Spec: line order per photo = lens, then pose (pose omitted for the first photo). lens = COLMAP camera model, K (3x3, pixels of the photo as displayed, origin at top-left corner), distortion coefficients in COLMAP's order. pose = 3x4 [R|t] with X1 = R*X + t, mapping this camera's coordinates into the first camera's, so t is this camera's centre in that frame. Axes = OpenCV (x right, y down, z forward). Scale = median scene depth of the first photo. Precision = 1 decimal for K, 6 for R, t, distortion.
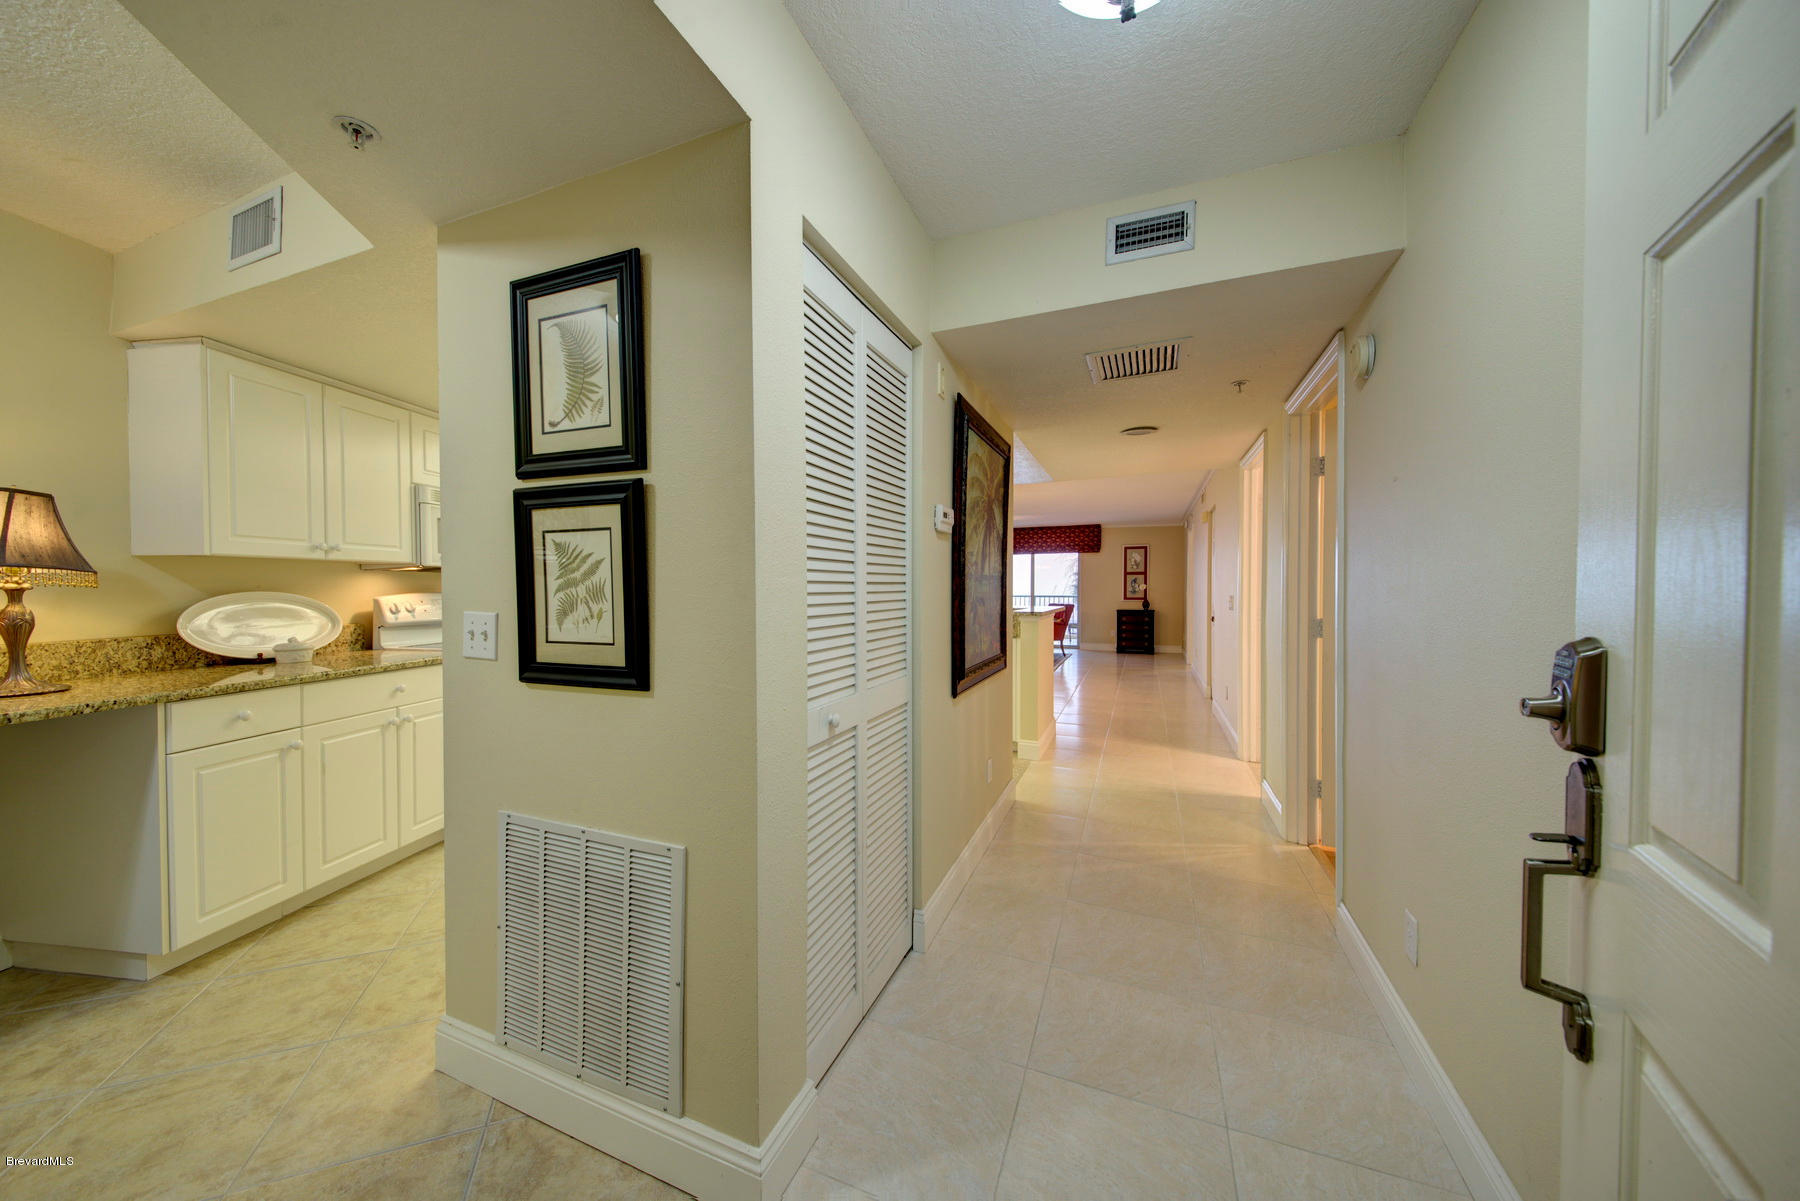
lens RADIAL K [[631.3, 0, 905.6], [0, 631.3, 597.4], [0, 0, 1]] dist [-0.011009, -0.001354]
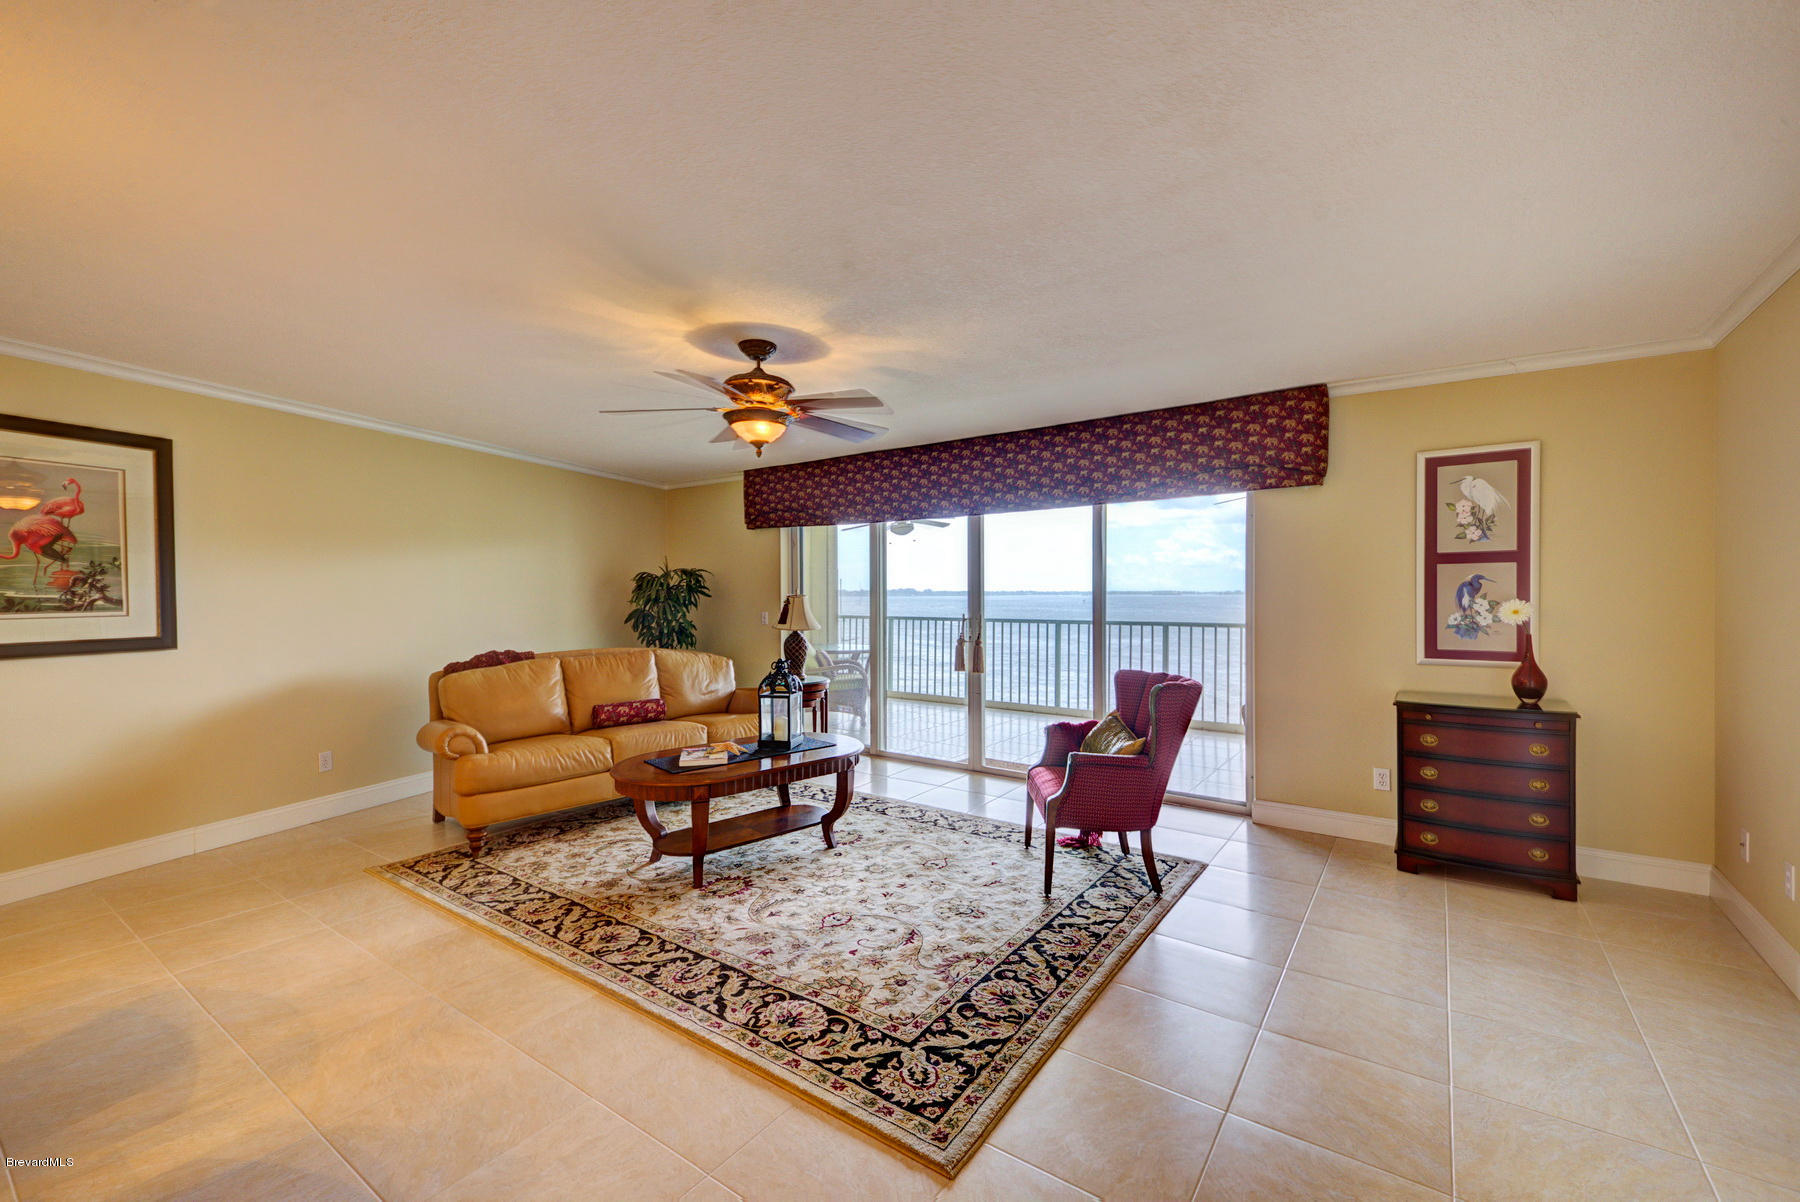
lens RADIAL K [[716.3, 0, 911.4], [0, 716.3, 596.6], [0, 0, 1]] dist [0.013636, -0.000048]
pose [[0.968891, 0.000598, -0.247487, 0.995581], [-0.001174, 0.999997, -0.002180, -0.098771], [0.247485, 0.002403, 0.968889, 3.063843]]
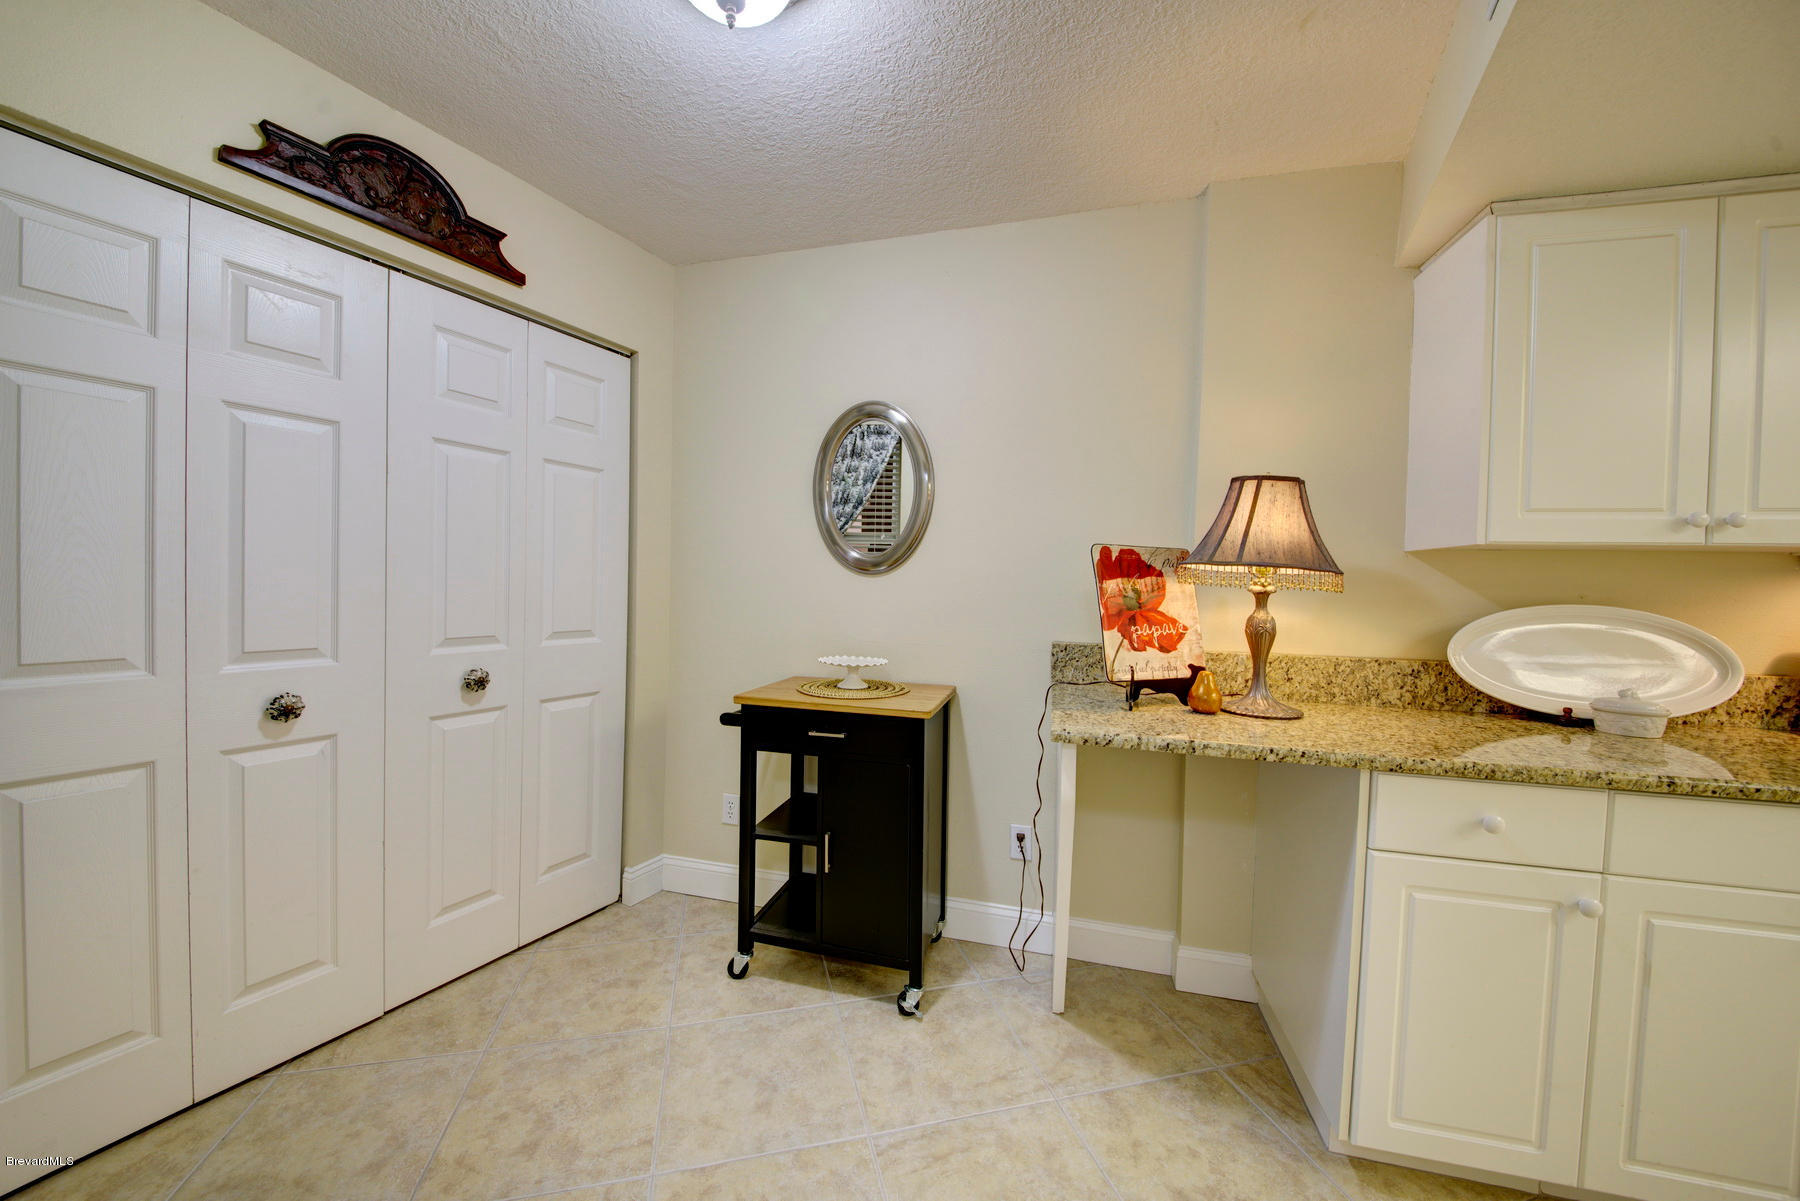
lens RADIAL K [[631.3, 0, 905.8], [0, 631.3, 605.3], [0, 0, 1]] dist [-0.011009, -0.001354]
pose [[-0.135732, 0.026891, -0.990381, -0.416160], [-0.041207, 0.998613, 0.032762, -0.002828], [0.989888, 0.045258, -0.134436, 0.515536]]
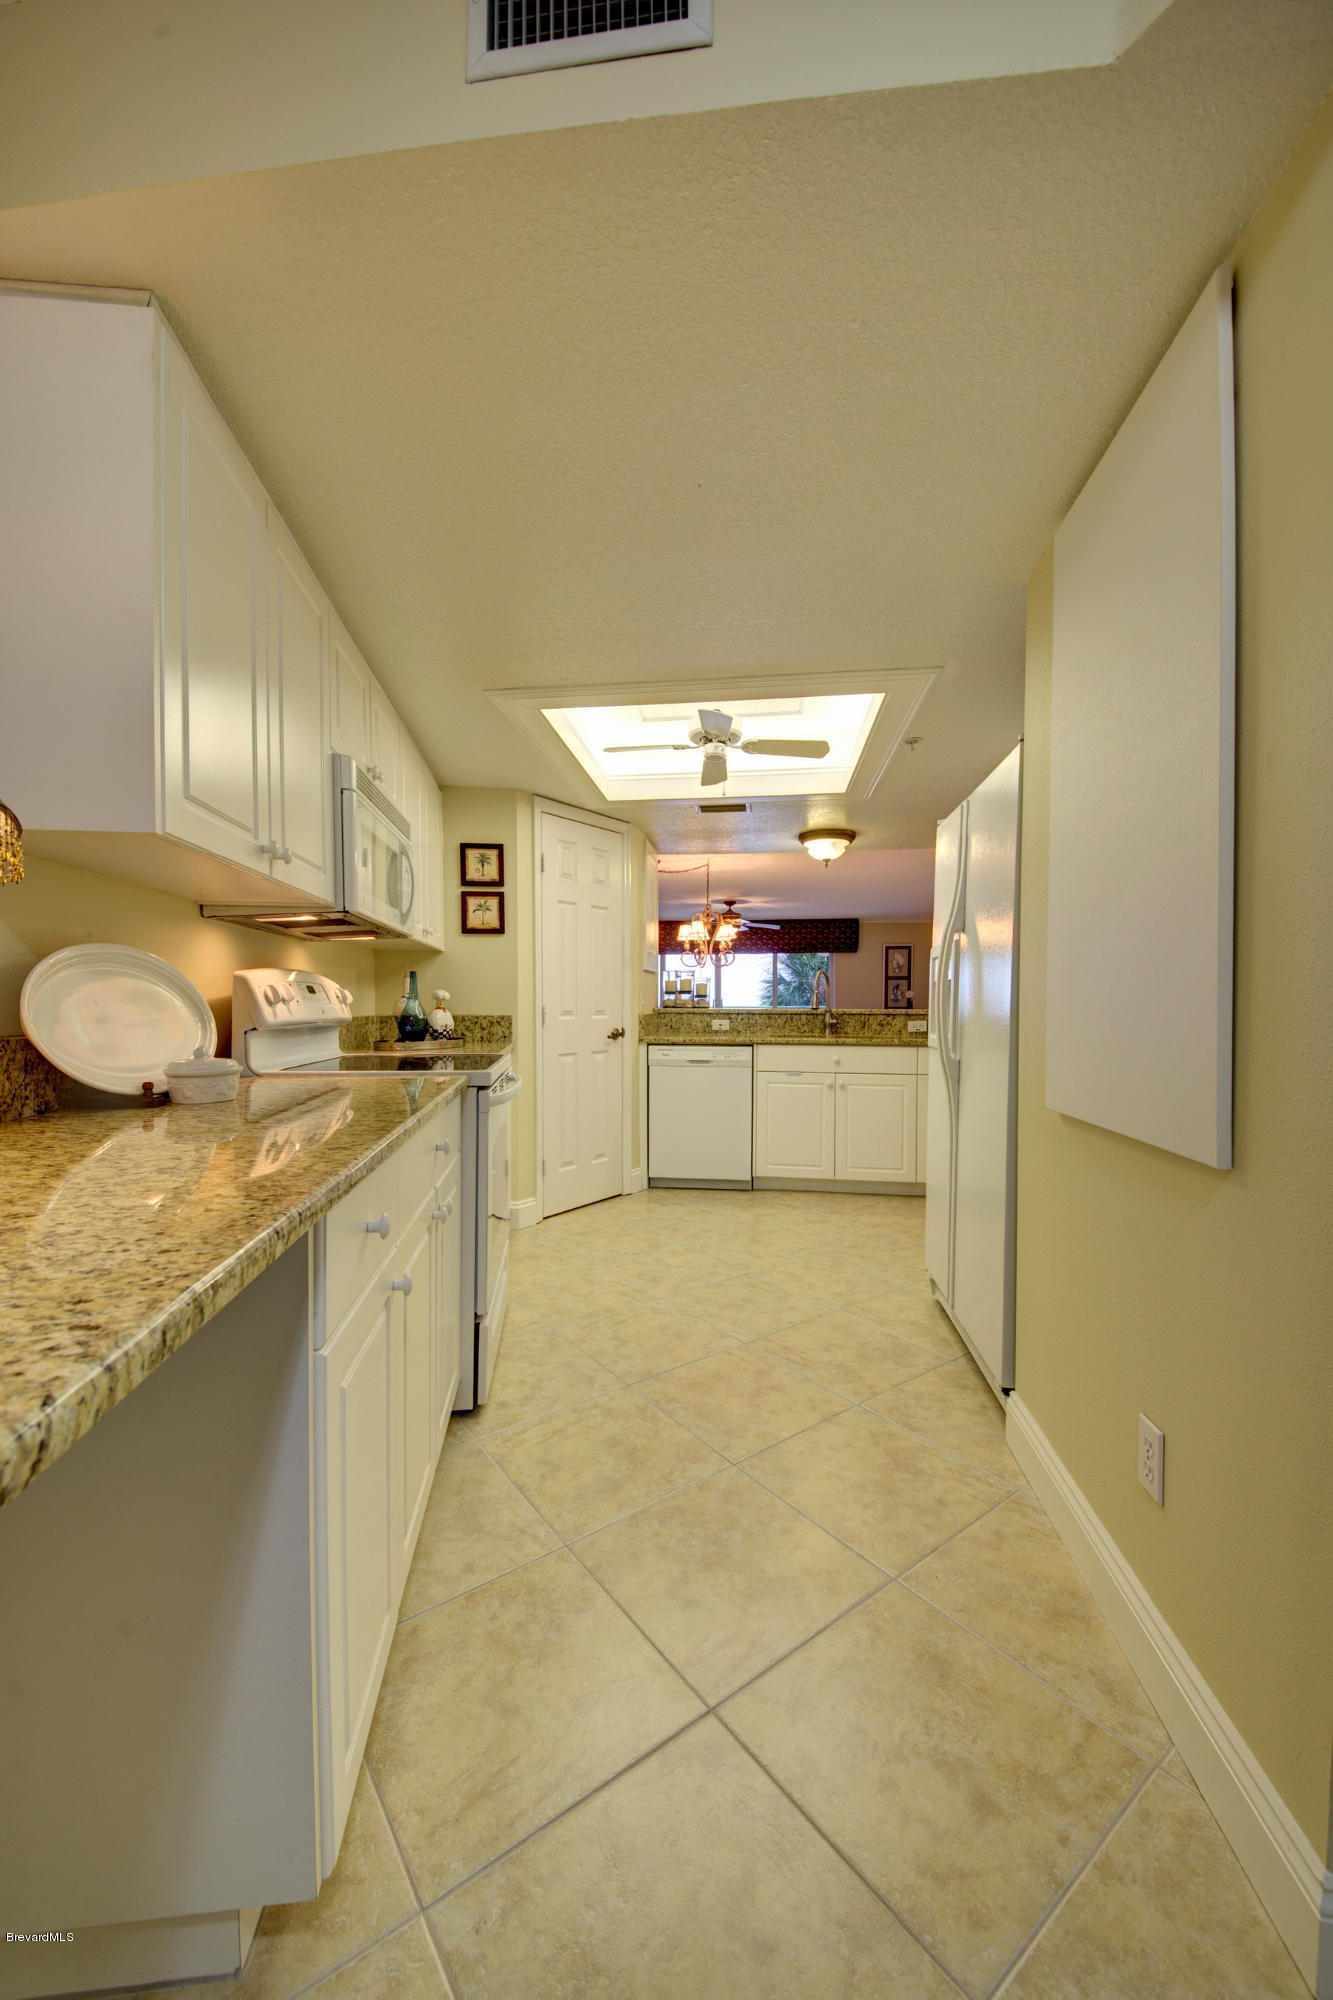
lens RADIAL K [[765.6, 0, 675.3], [0, 765.6, 1017.2], [0, 0, 1]] dist [-0.005973, -0.001111]
pose [[0.961479, -0.003060, 0.274860, -0.962347], [0.002372, 0.999993, 0.002833, 0.050754], [-0.274867, -0.002072, 0.961480, 0.444973]]
